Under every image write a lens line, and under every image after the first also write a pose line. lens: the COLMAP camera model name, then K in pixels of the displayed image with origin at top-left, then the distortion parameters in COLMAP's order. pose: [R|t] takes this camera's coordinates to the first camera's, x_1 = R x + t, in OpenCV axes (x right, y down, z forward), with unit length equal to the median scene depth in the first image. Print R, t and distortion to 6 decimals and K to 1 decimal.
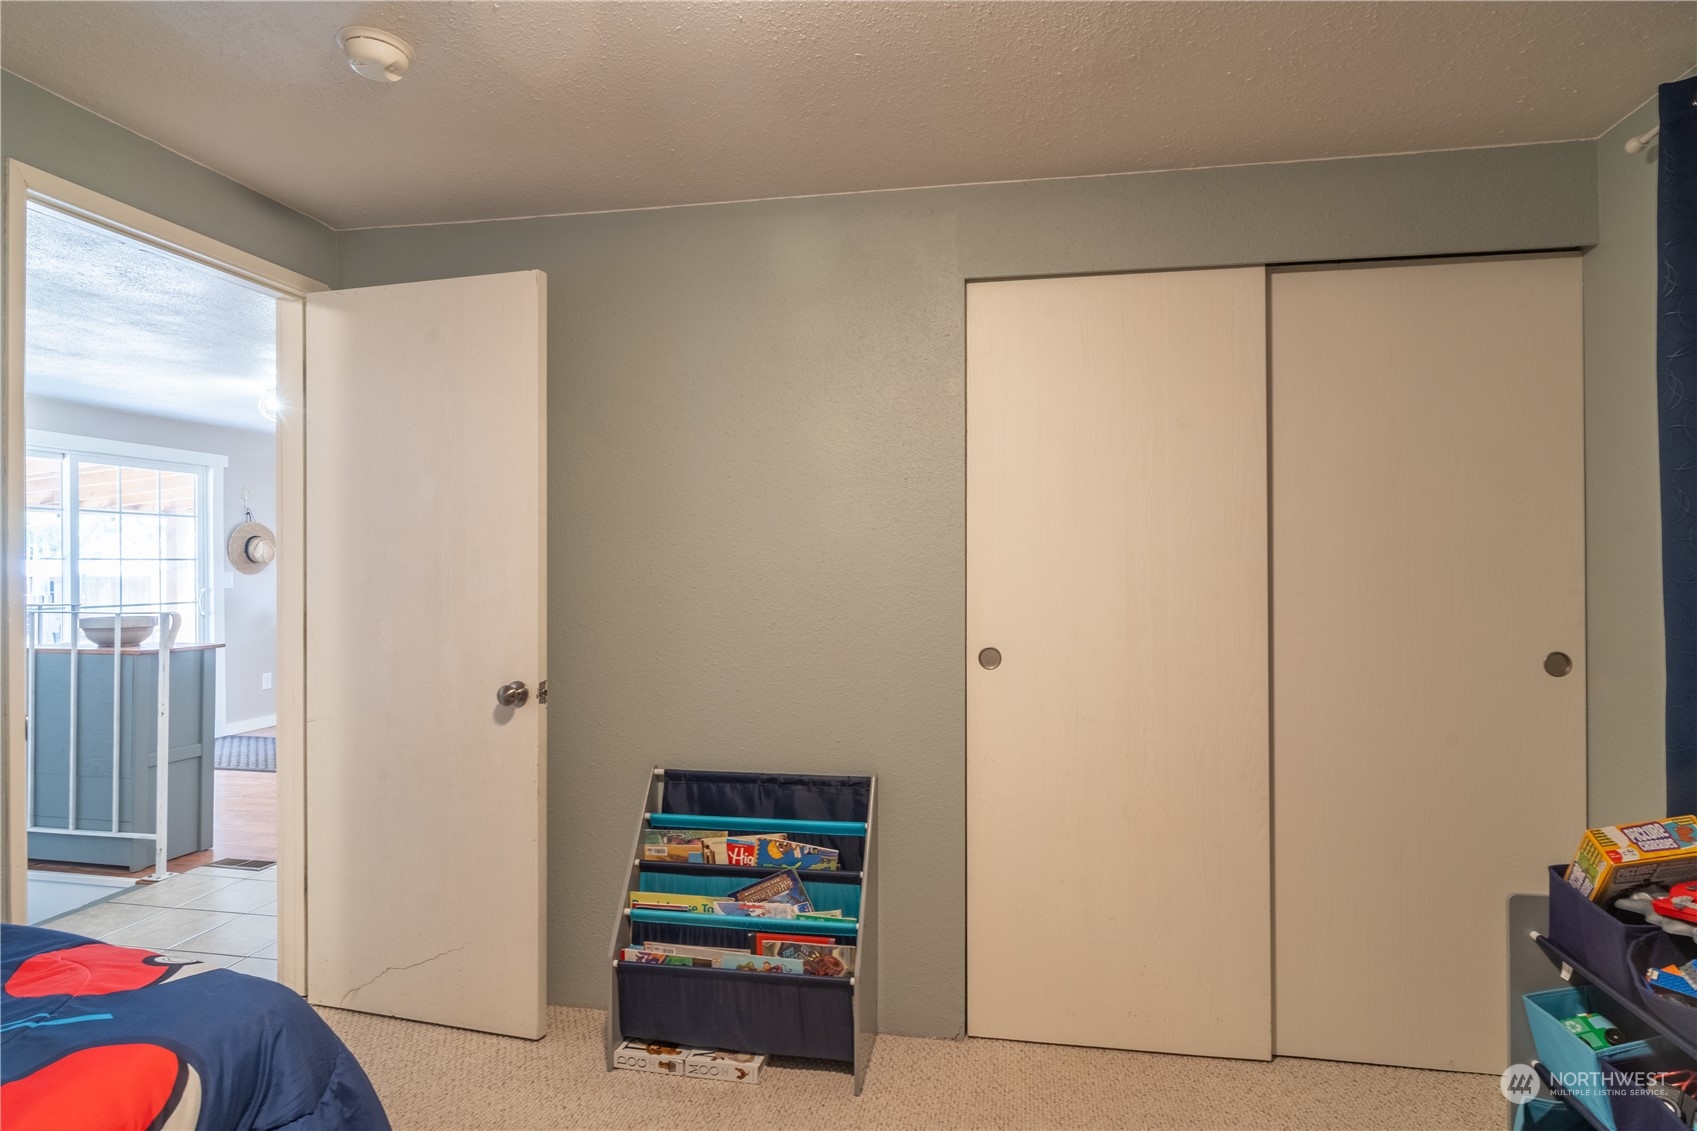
lens RADIAL K [[882.4, 0, 856.6], [0, 882.4, 567.7], [0, 0, 1]] dist [-0.003998, 0.000090]
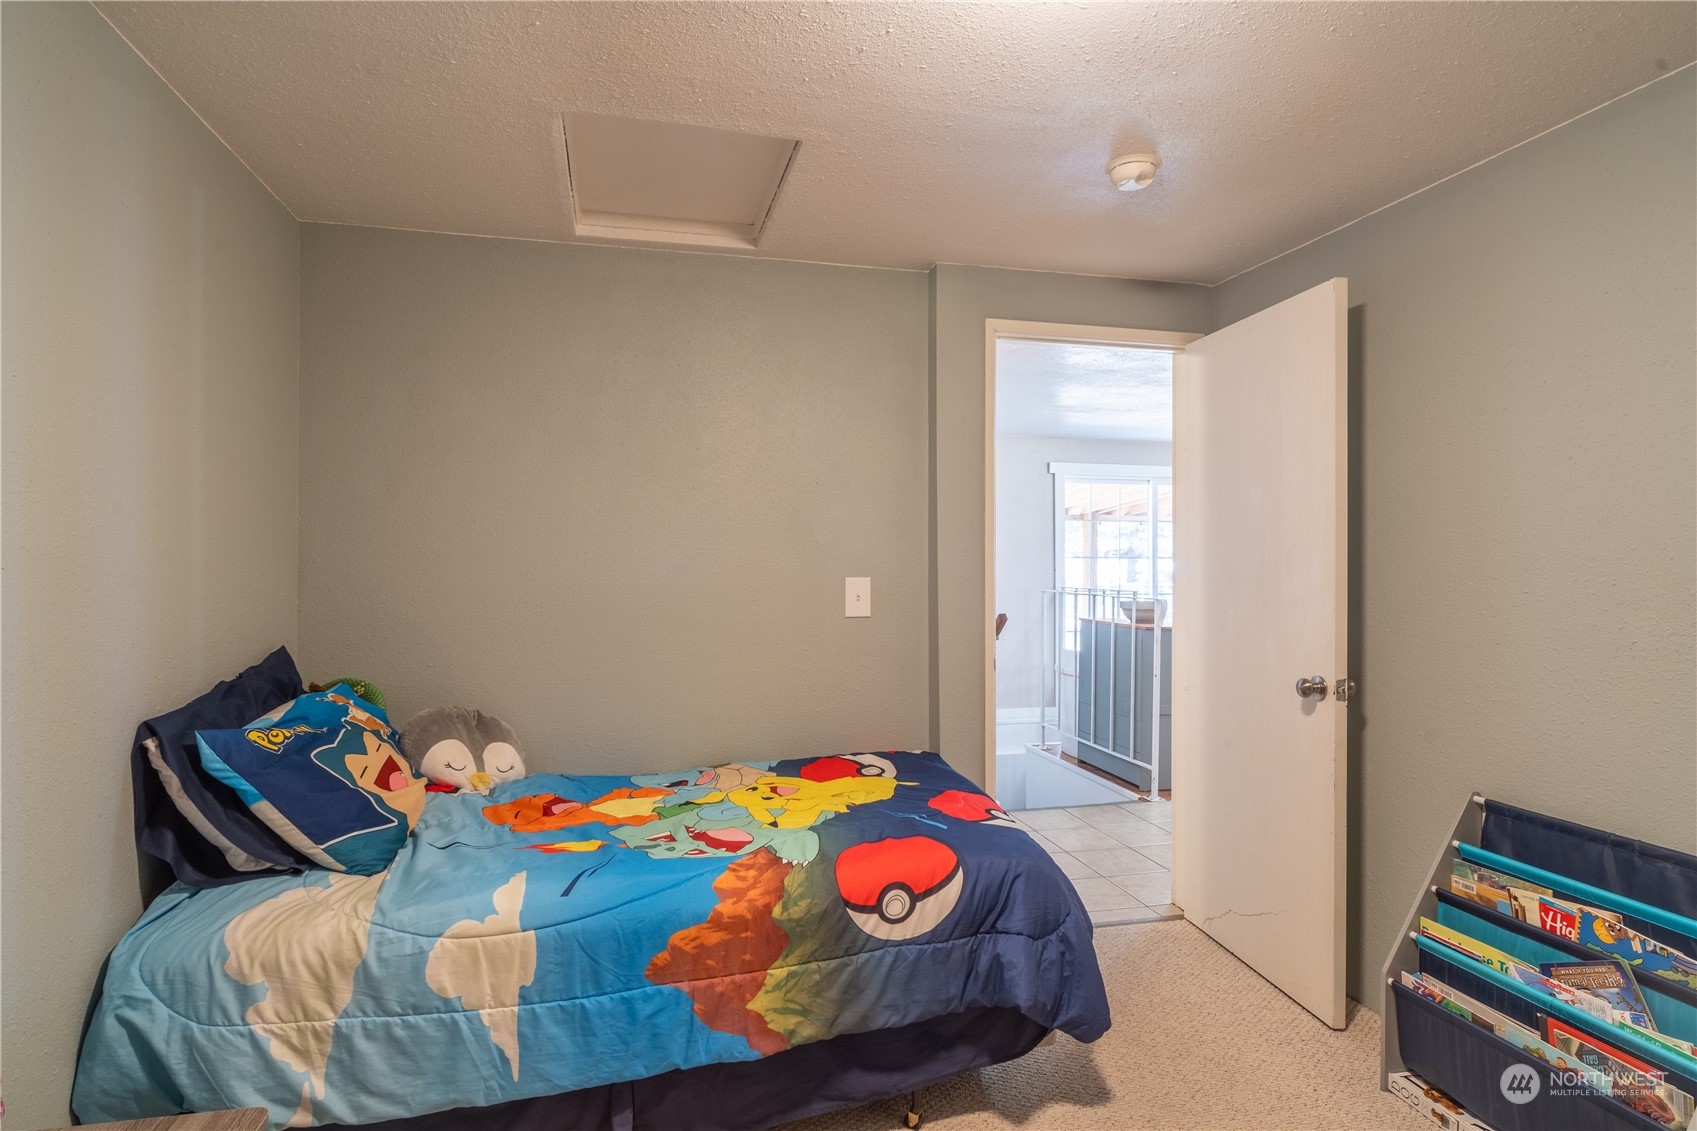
lens RADIAL K [[882.4, 0, 859.4], [0, 882.4, 560.7], [0, 0, 1]] dist [-0.003998, 0.000090]
pose [[0.412545, 0.002724, -0.910933, 0.343802], [-0.007399, 0.999973, -0.000361, -0.003637], [0.910907, 0.006889, 0.412554, 0.073230]]
